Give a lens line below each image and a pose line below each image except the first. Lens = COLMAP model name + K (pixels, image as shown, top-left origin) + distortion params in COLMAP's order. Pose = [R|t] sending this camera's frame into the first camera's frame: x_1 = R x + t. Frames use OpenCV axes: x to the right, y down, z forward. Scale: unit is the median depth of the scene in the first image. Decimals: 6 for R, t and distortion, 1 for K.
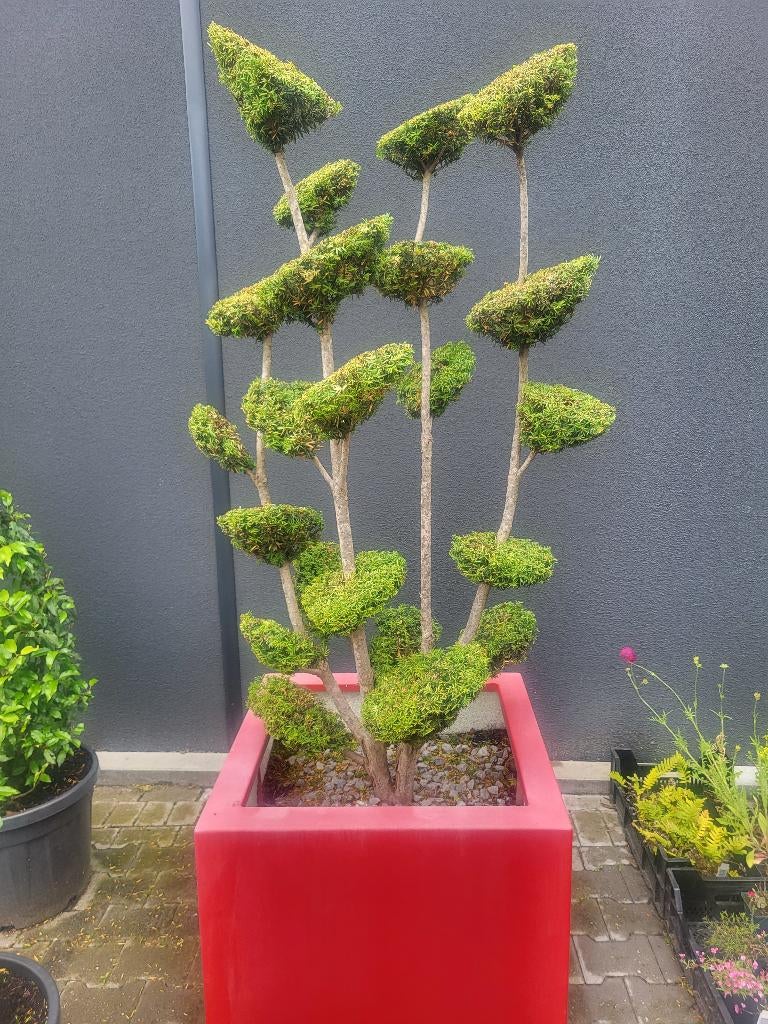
lens RADIAL K [[790.9, 0, 381.8], [0, 790.9, 515.2], [0, 0, 1]] dist [0.007313, -0.005212]
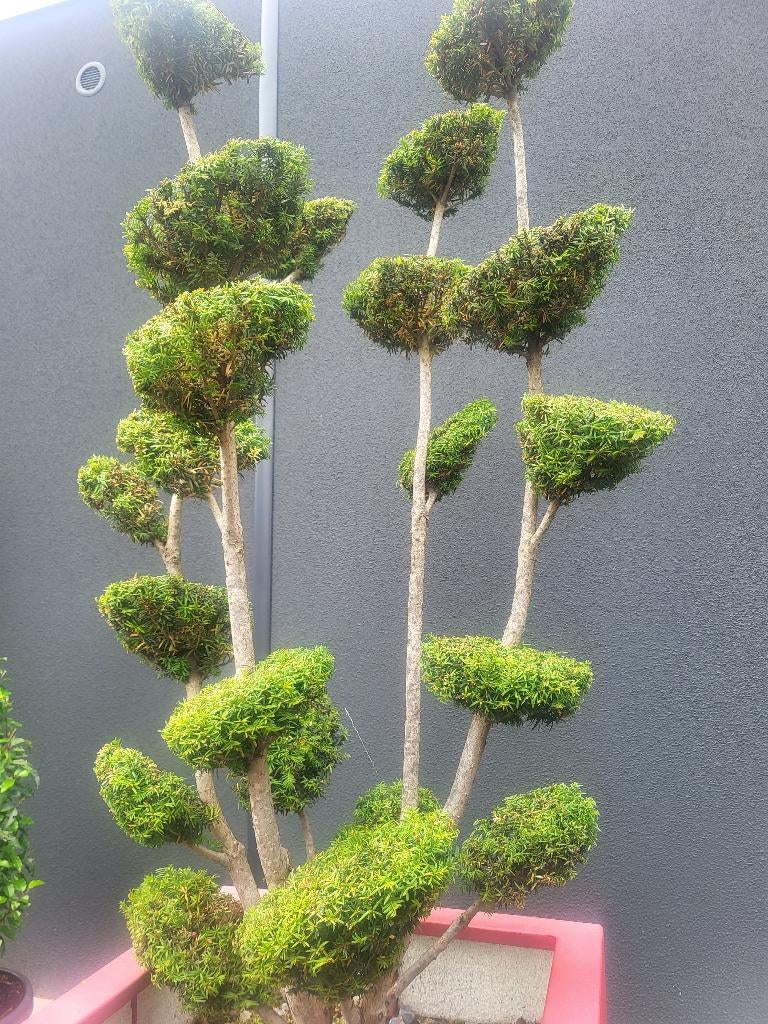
lens RADIAL K [[790.9, 0, 381.8], [0, 790.9, 515.2], [0, 0, 1]] dist [0.007313, -0.005212]
pose [[0.970533, -0.011950, -0.240671, 0.210750], [-0.067996, 0.944599, -0.321107, 0.142904], [0.231174, 0.328009, 0.915952, 0.386125]]
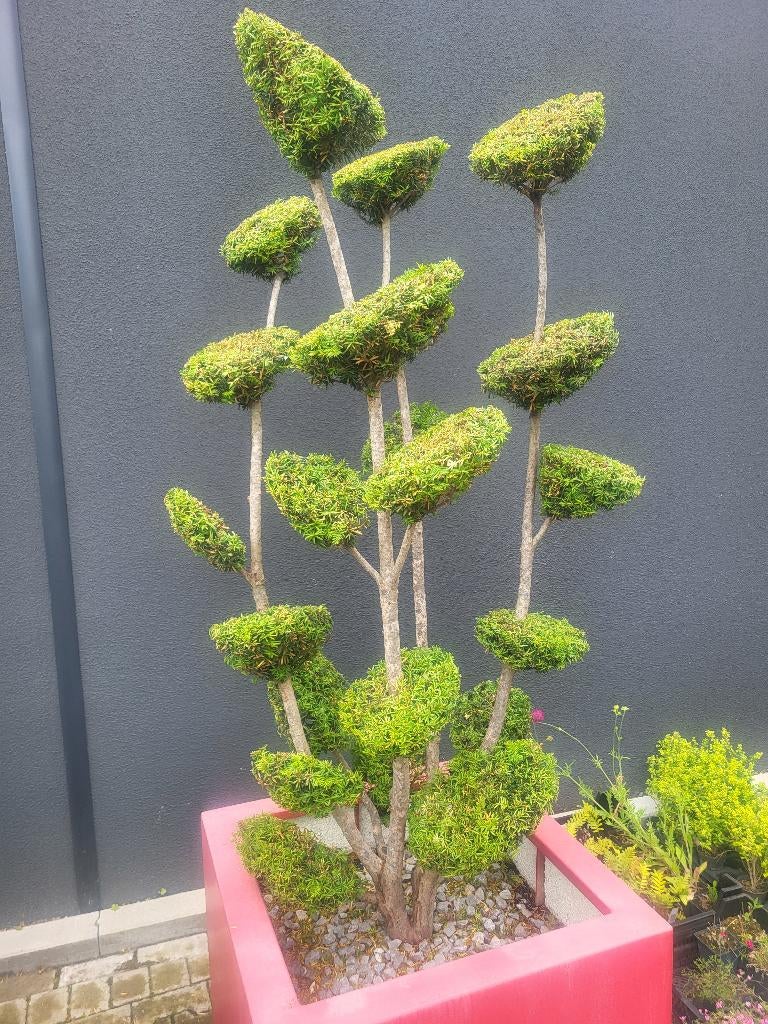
lens RADIAL K [[800.5, 0, 385.0], [0, 800.5, 521.8], [0, 0, 1]] dist [0.010957, -0.012153]
pose [[0.927796, -0.073570, 0.365762, -0.330224], [0.095844, 0.994463, -0.043090, -0.054503], [-0.360567, 0.075035, 0.929710, 0.197162]]
